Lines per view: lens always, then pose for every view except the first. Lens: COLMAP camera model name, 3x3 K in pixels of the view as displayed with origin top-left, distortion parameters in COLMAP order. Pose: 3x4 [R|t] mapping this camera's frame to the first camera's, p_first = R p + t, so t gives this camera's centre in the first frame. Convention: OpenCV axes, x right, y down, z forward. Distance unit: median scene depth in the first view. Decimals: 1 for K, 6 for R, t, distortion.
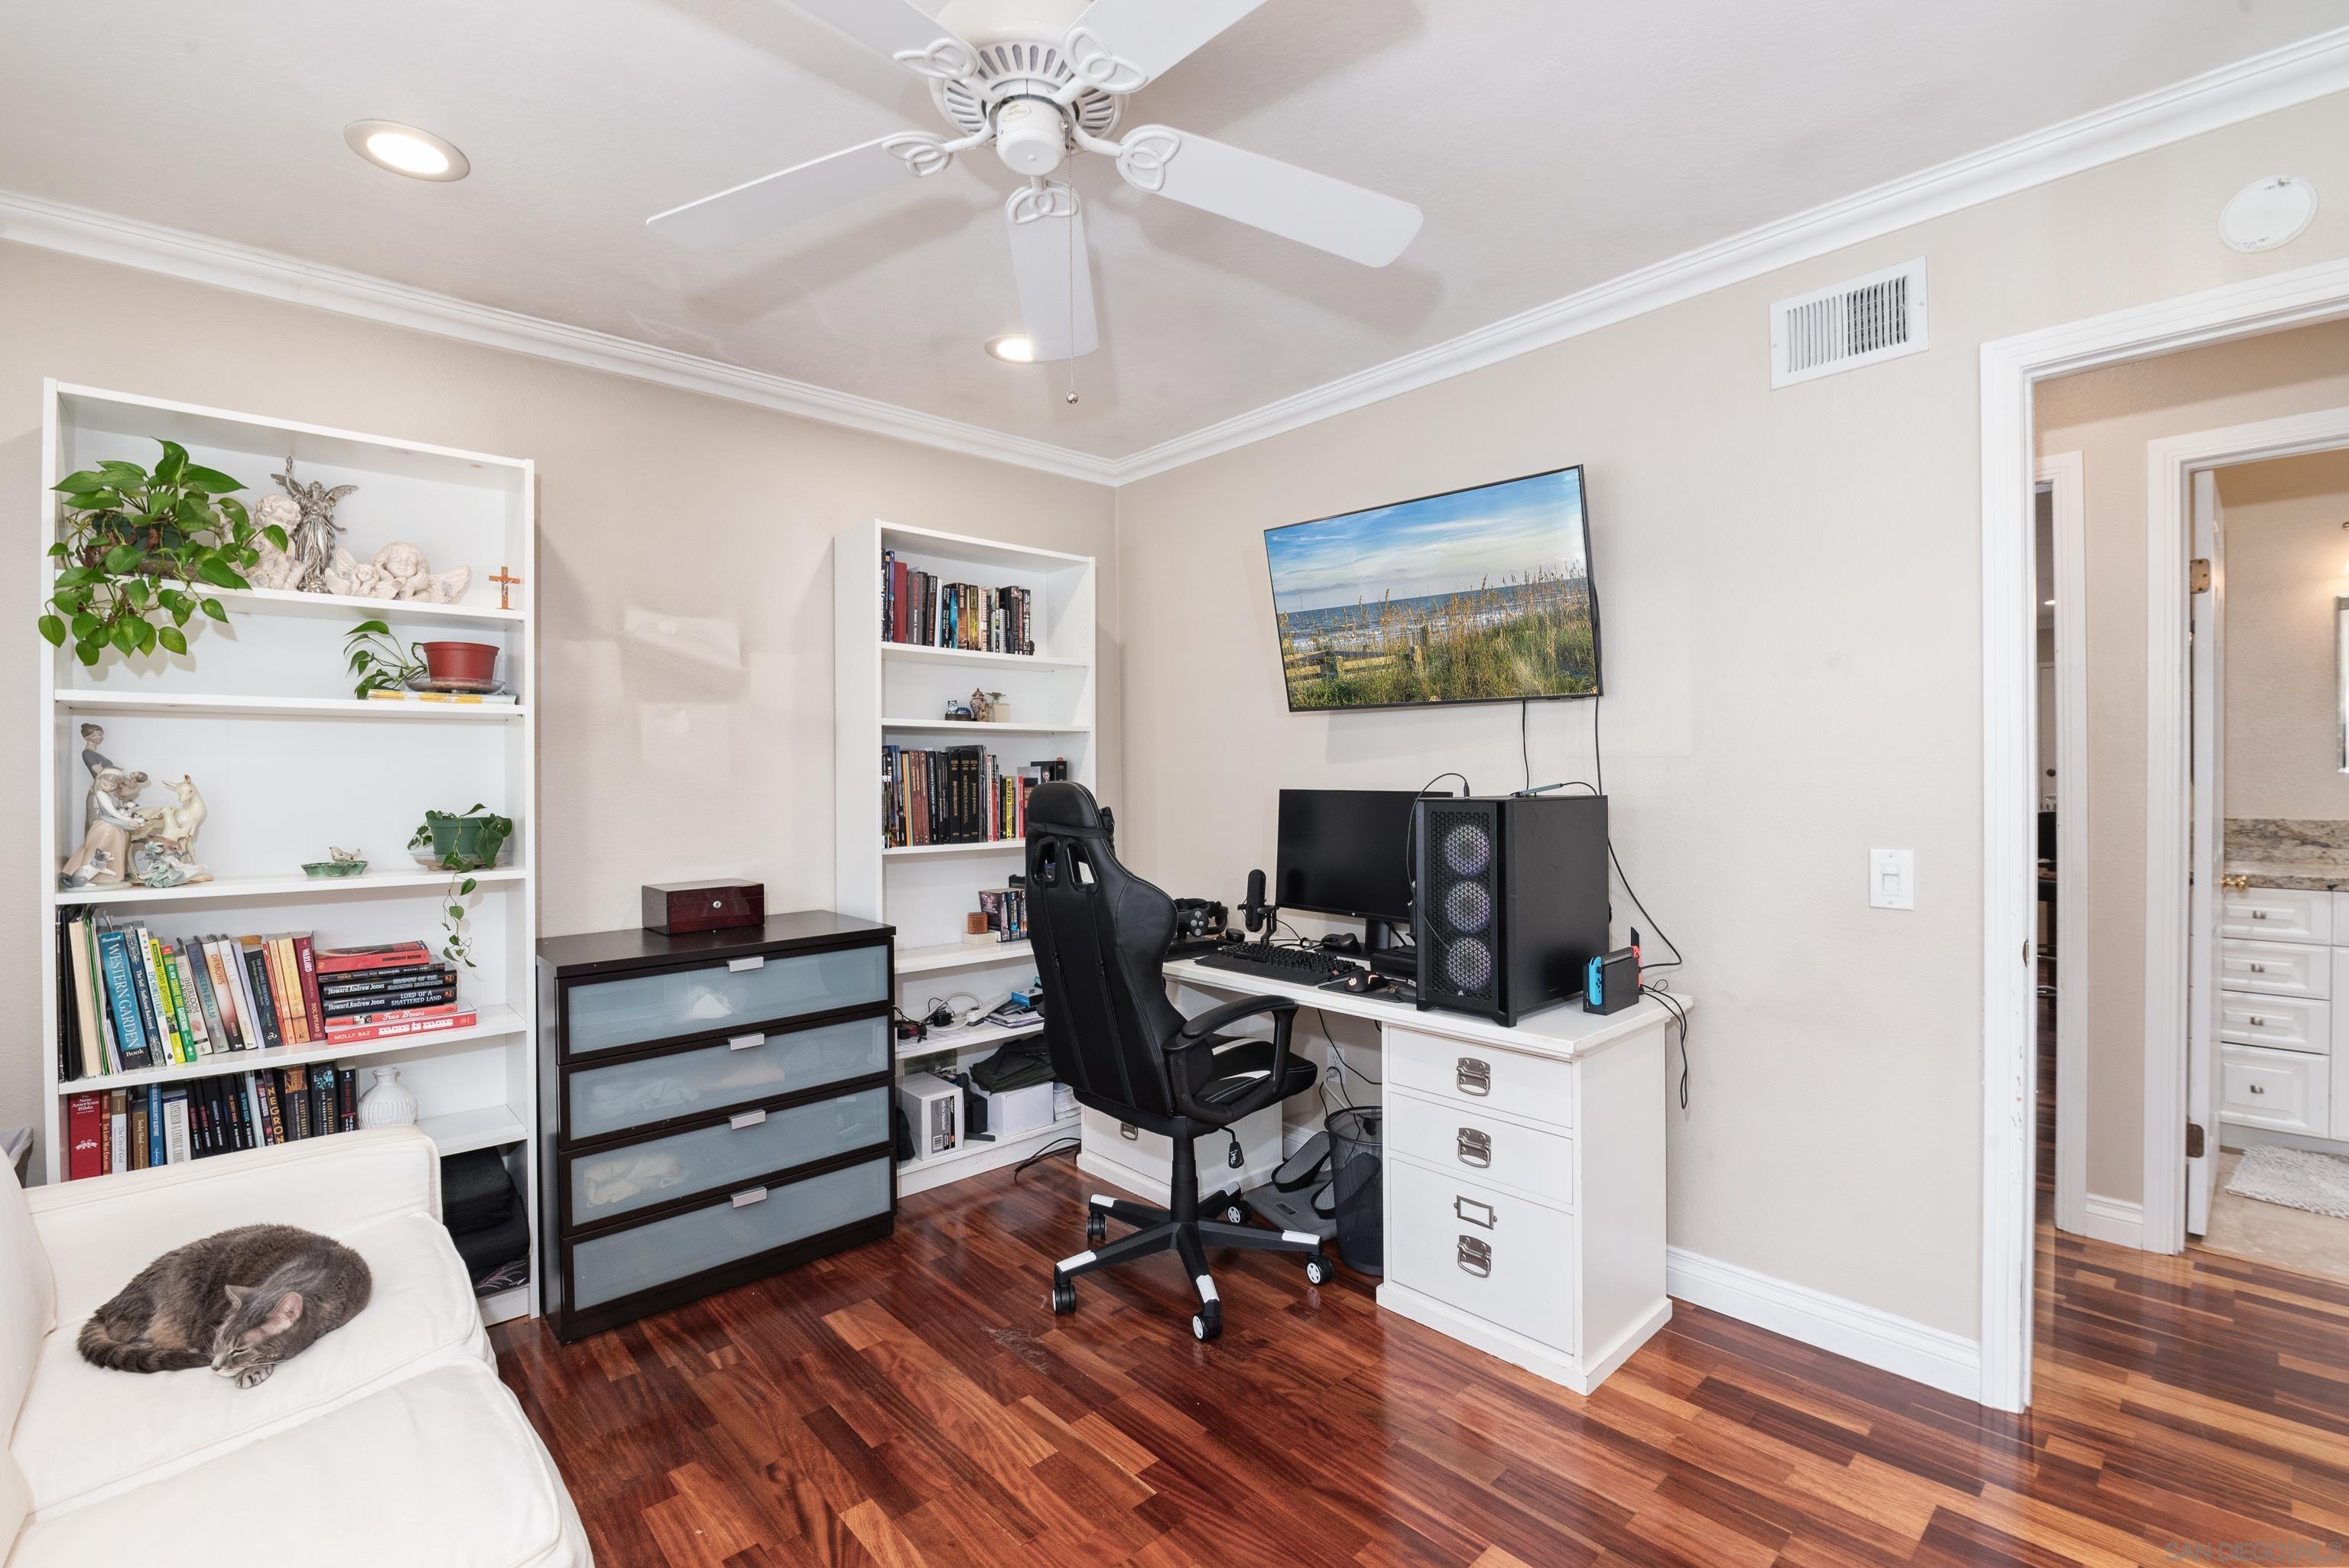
lens RADIAL K [[1050.9, 0, 1185.5], [0, 1050.9, 769.4], [0, 0, 1]] dist [-0.001372, -0.000400]
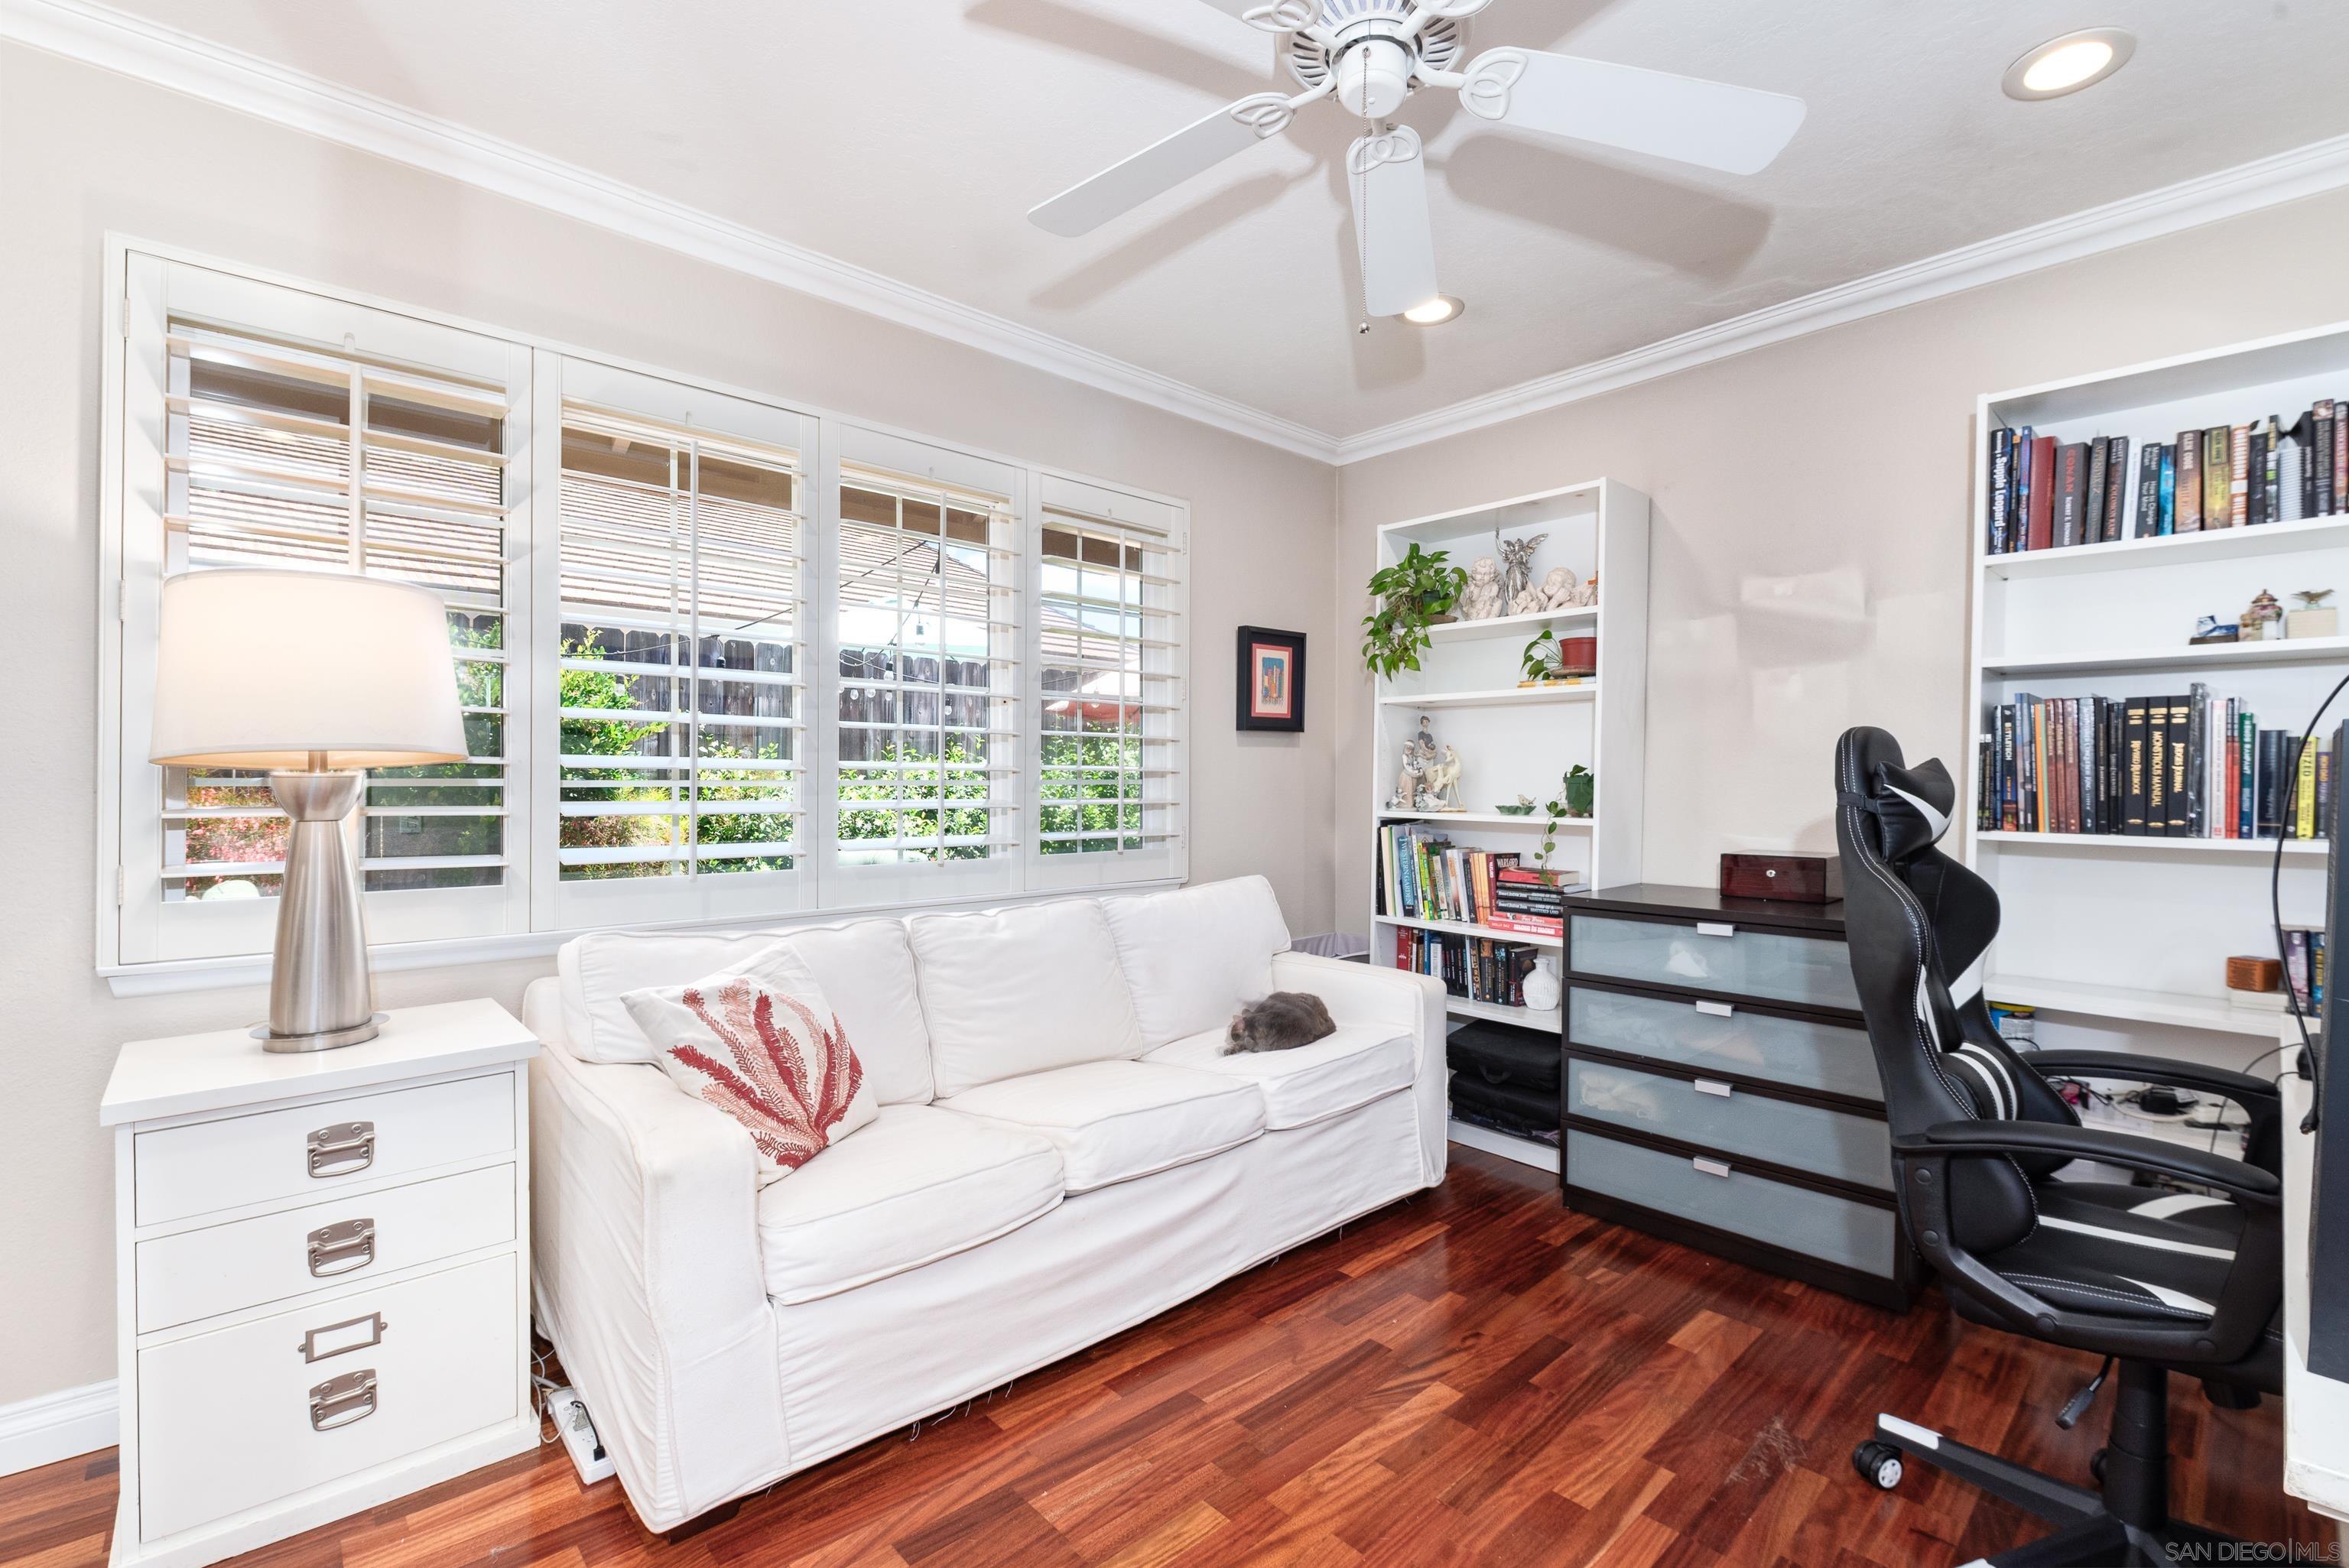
lens RADIAL K [[1003.1, 0, 1174.5], [0, 1003.1, 784.0], [0, 0, 1]] dist [-0.000603, -0.000031]
pose [[0.005800, 0.017703, -0.999826, 0.546525], [0.002911, 0.999839, 0.017720, 0.033947], [0.999979, -0.003013, 0.005748, 0.527462]]
